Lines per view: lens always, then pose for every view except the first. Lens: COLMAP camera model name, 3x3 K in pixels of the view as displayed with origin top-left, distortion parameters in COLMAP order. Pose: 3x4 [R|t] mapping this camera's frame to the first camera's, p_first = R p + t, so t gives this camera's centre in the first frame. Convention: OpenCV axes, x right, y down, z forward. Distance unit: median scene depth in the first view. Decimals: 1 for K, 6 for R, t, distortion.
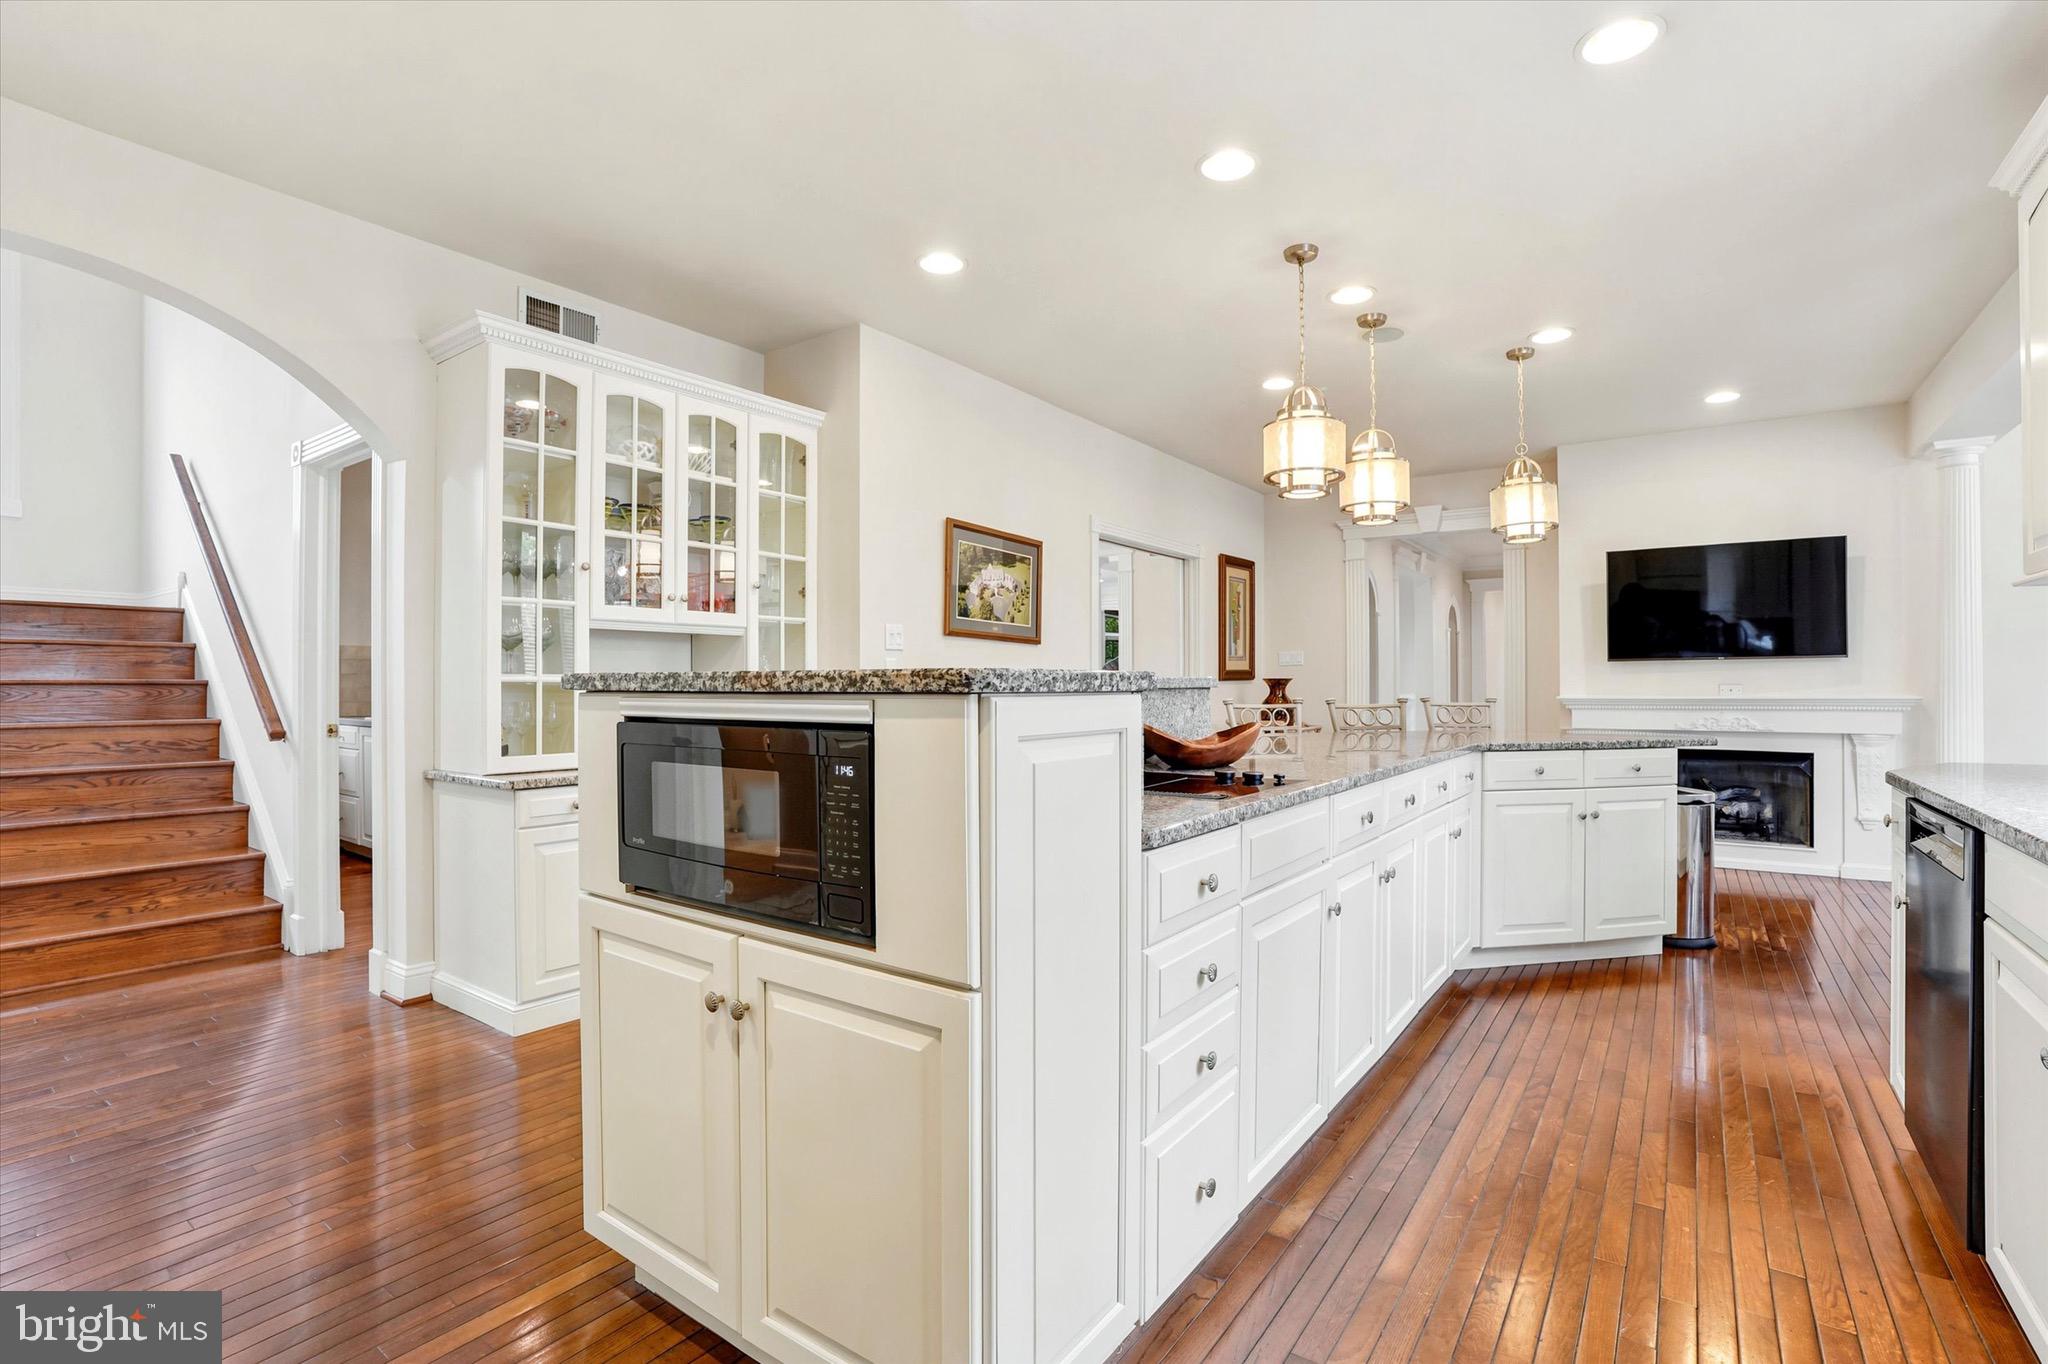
lens RADIAL K [[930.9, 0, 1045.8], [0, 930.9, 685.2], [0, 0, 1]] dist [0.000216, -0.000047]
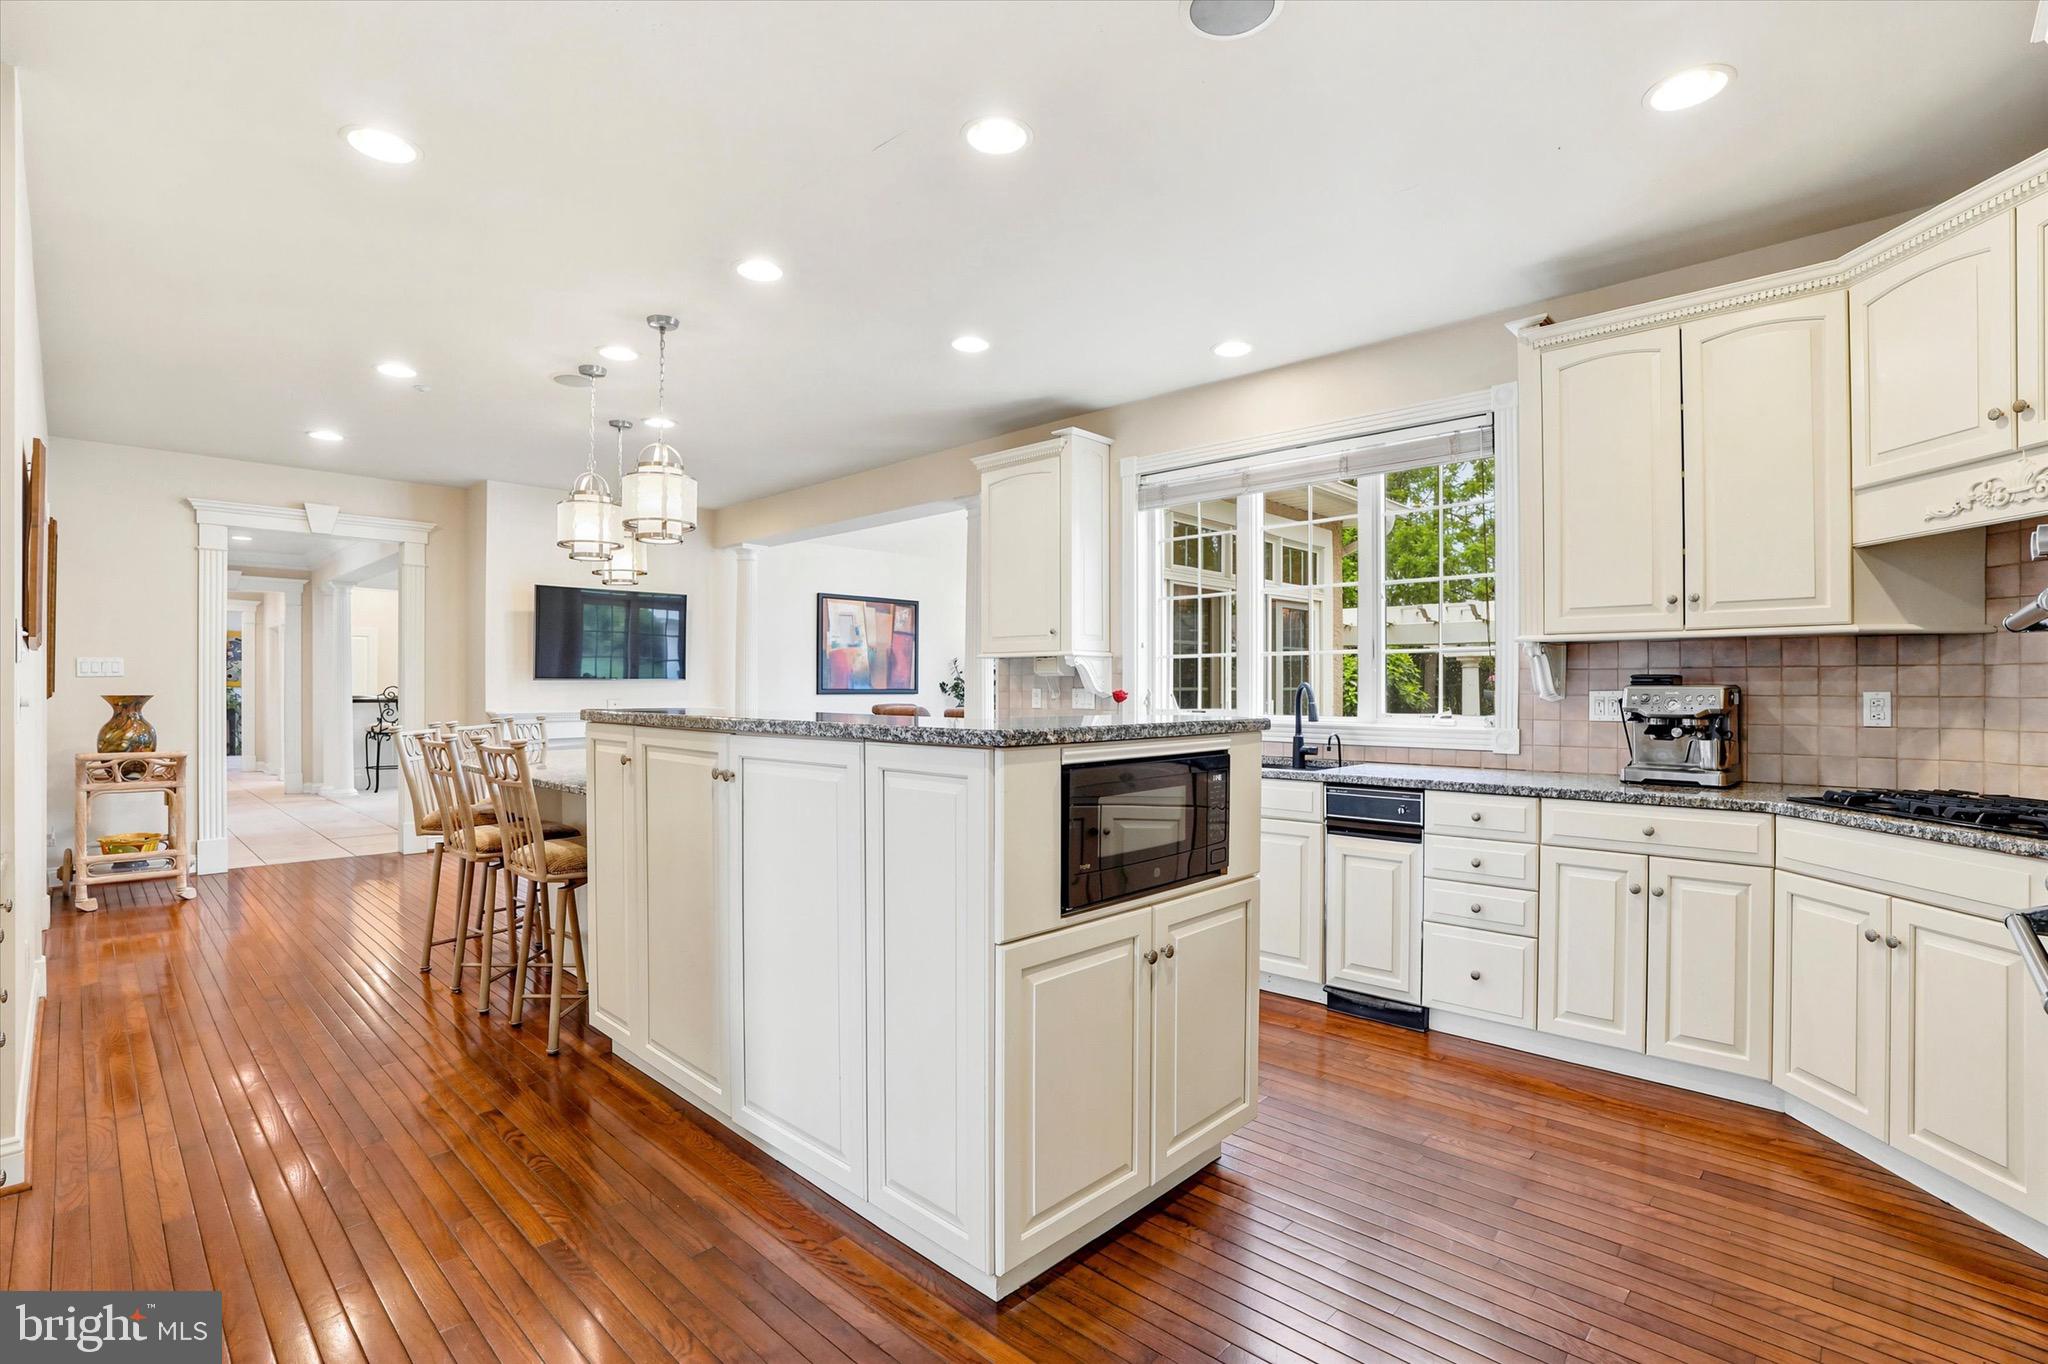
lens RADIAL K [[930.9, 0, 1045.8], [0, 930.9, 685.2], [0, 0, 1]] dist [0.000216, -0.000047]
pose [[0.144207, 0.002329, 0.989545, -1.676462], [-0.000520, 0.999997, -0.002278, -0.065217], [-0.989547, -0.000186, 0.144207, 0.902638]]
